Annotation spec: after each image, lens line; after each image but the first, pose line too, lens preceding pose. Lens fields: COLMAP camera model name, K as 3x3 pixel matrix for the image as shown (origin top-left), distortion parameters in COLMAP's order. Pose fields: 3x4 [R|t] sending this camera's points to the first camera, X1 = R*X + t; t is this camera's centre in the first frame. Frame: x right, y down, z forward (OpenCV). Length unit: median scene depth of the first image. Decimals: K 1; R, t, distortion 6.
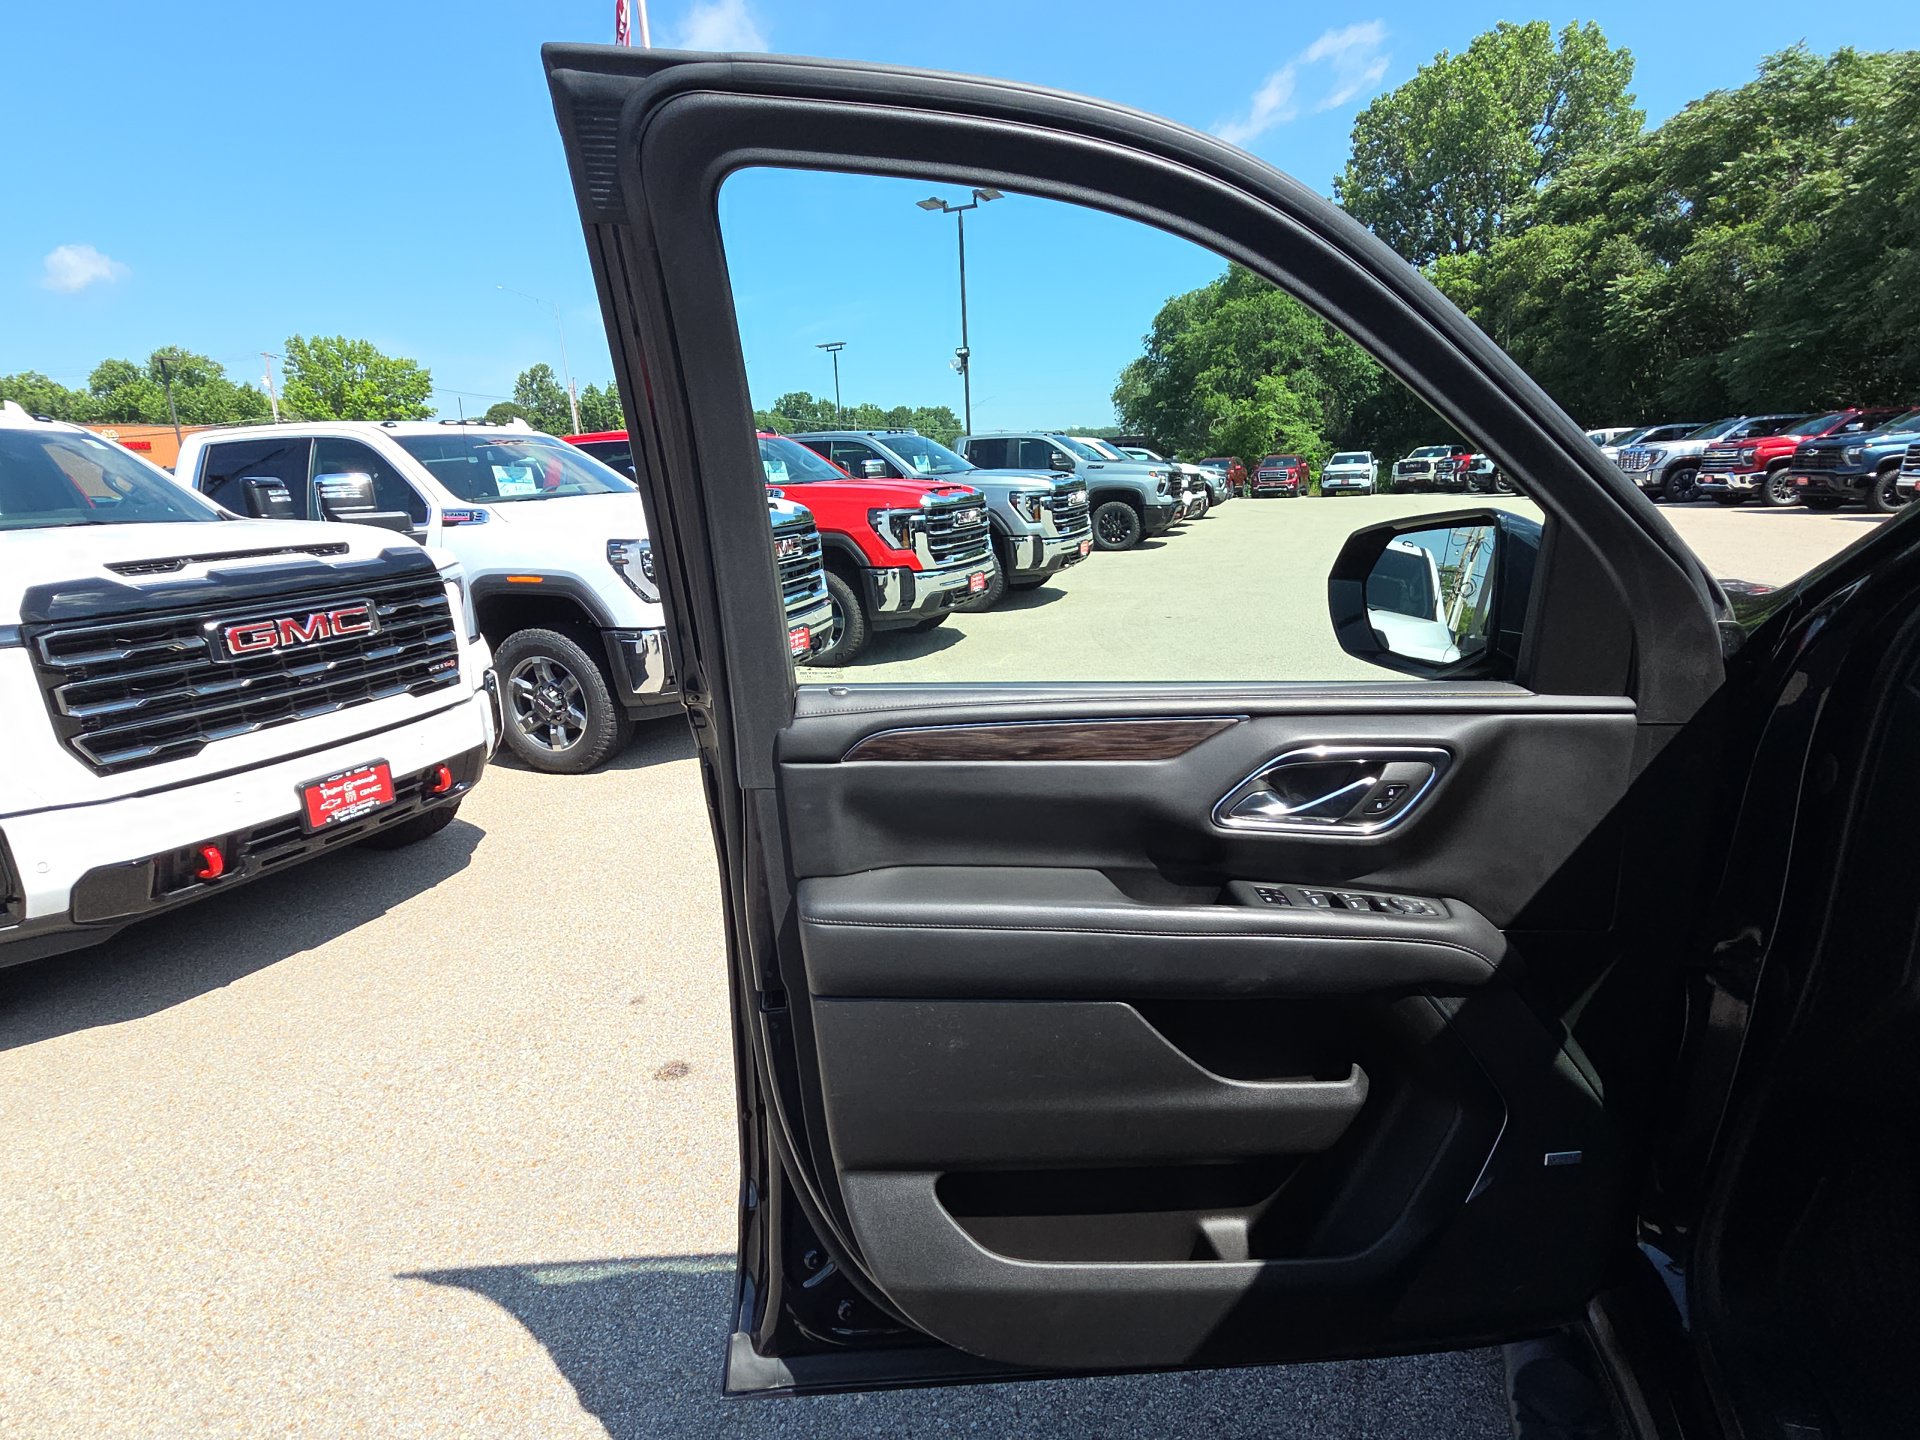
lens RADIAL K [[964.8, 0, 937.4], [0, 964.8, 716.2], [0, 0, 1]] dist [0.001503, -0.001458]
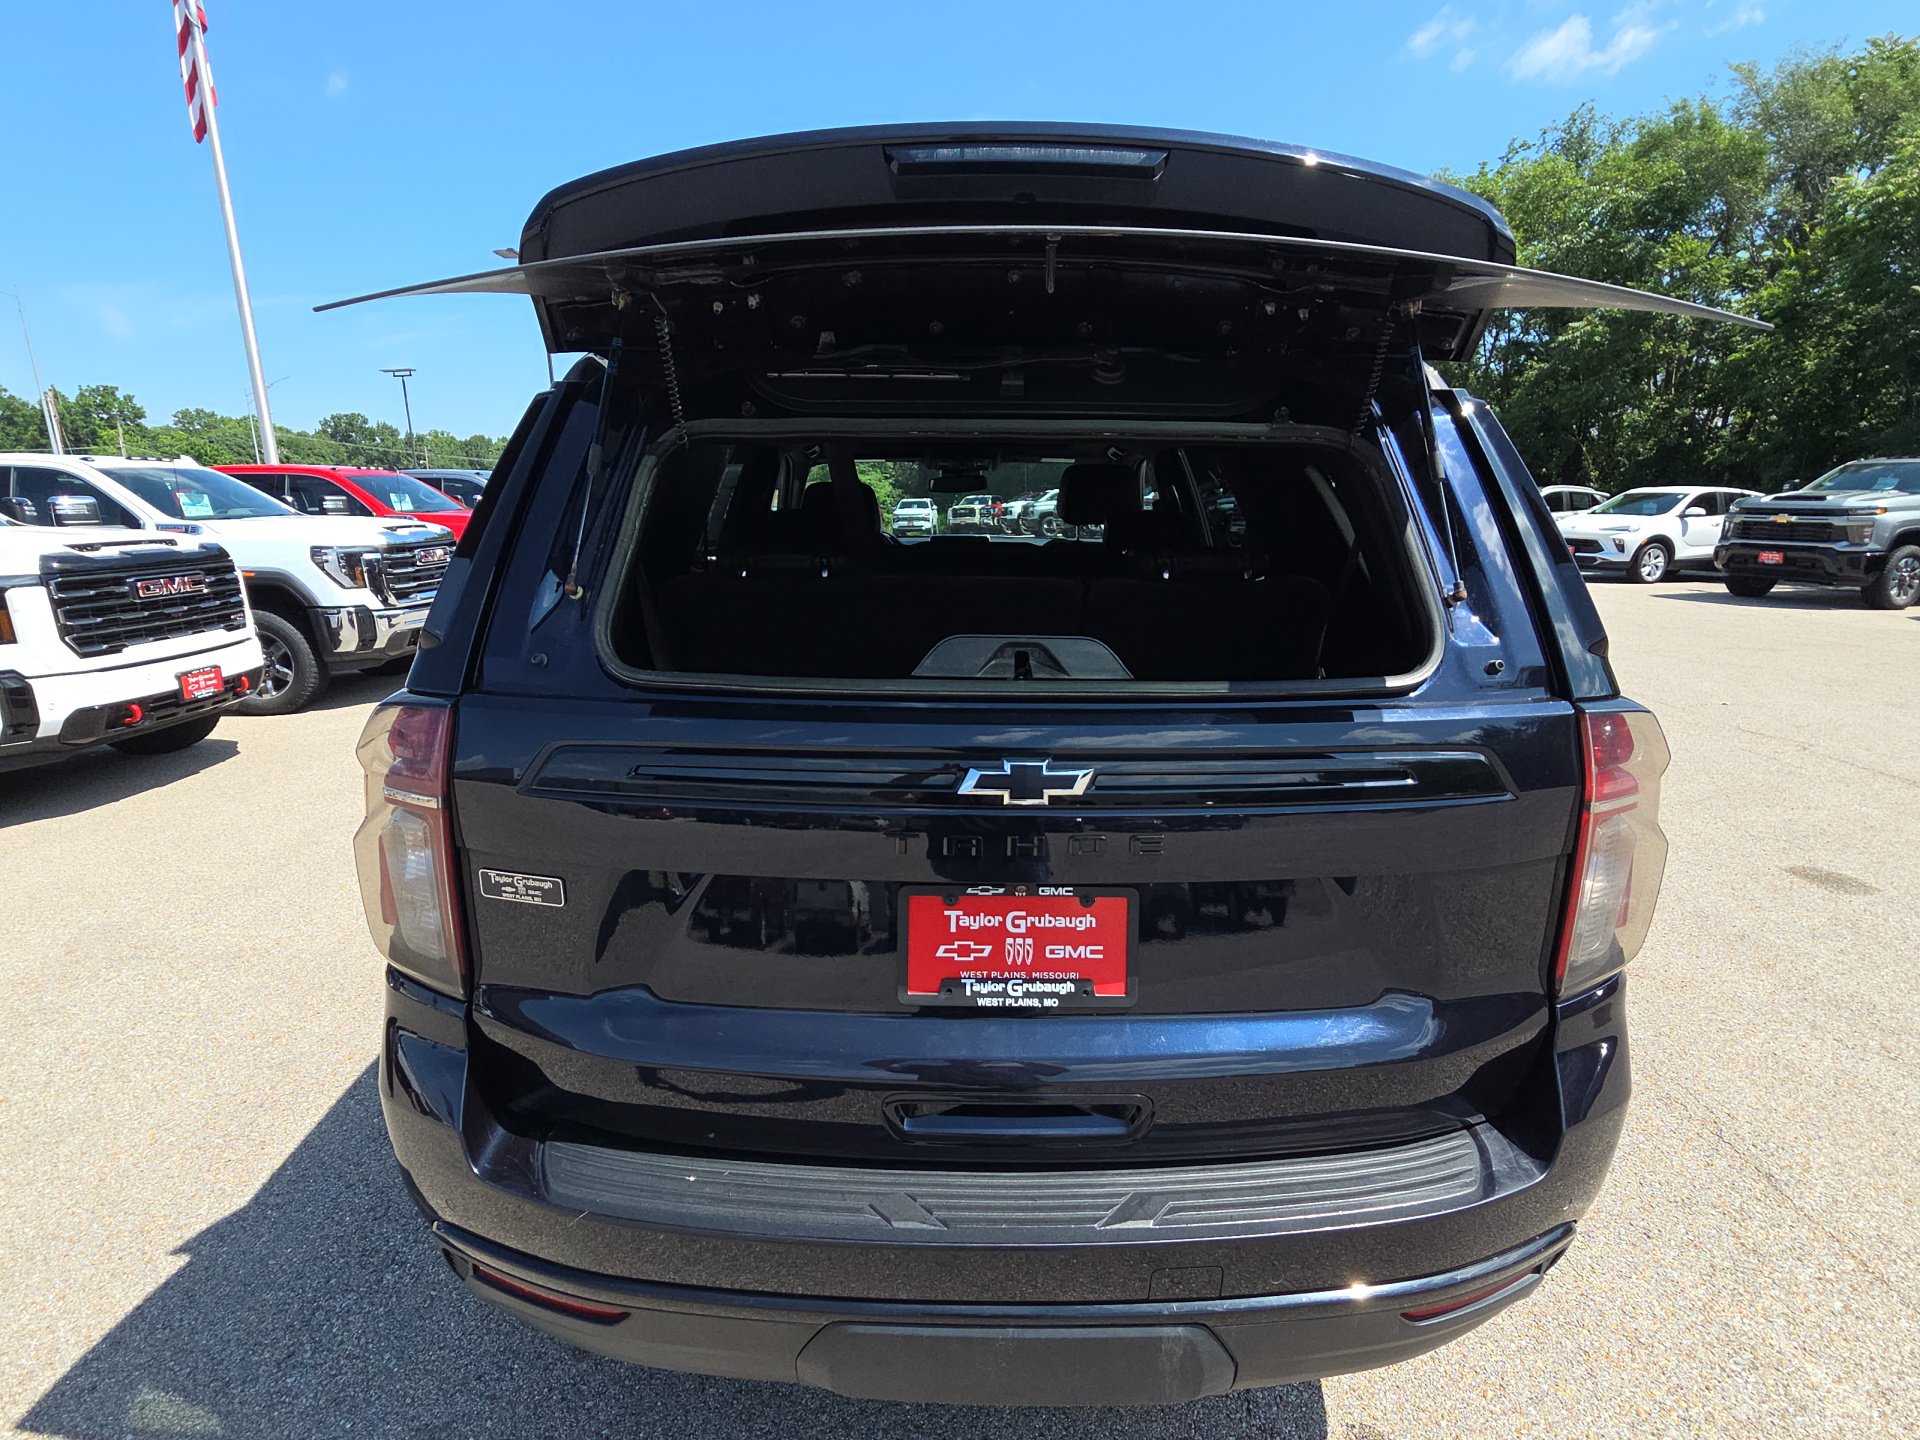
lens RADIAL K [[992.2, 0, 952.0], [0, 992.2, 727.5], [0, 0, 1]] dist [0.002768, -0.001491]
pose [[0.921454, -0.061059, 0.383659, -0.031893], [0.073986, 0.997078, -0.019013, 0.155666], [-0.381377, 0.045905, 0.923279, -0.608177]]
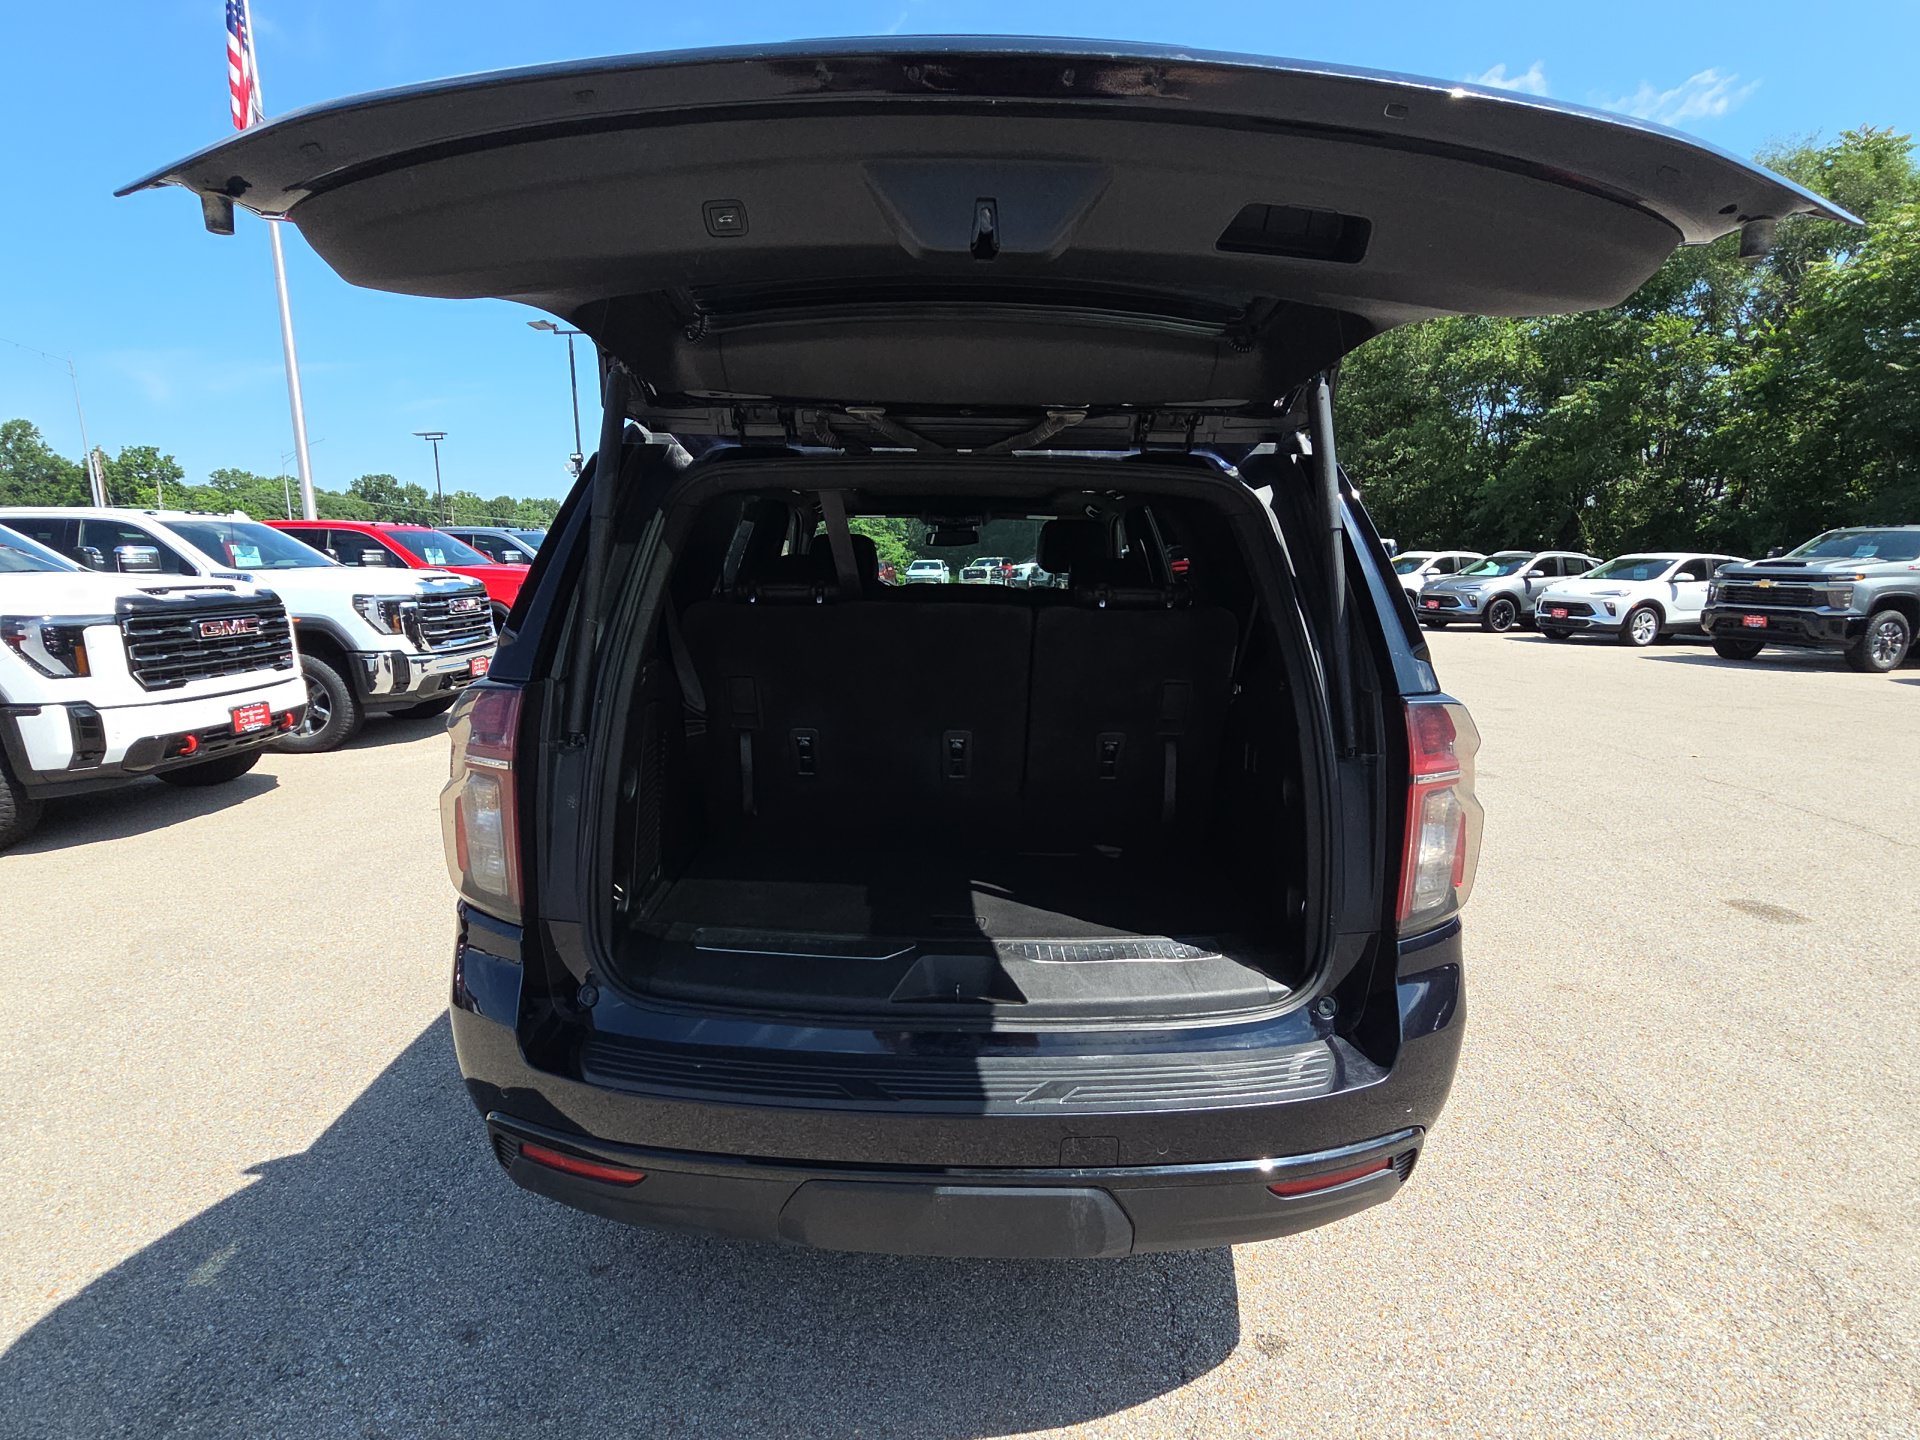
lens RADIAL K [[992.2, 0, 952.0], [0, 992.2, 727.5], [0, 0, 1]] dist [0.002768, -0.001491]
pose [[0.926395, -0.028167, 0.375498, -0.042421], [0.062918, 0.994758, -0.080608, 0.179774], [-0.371259, 0.098300, 0.923311, -0.668680]]
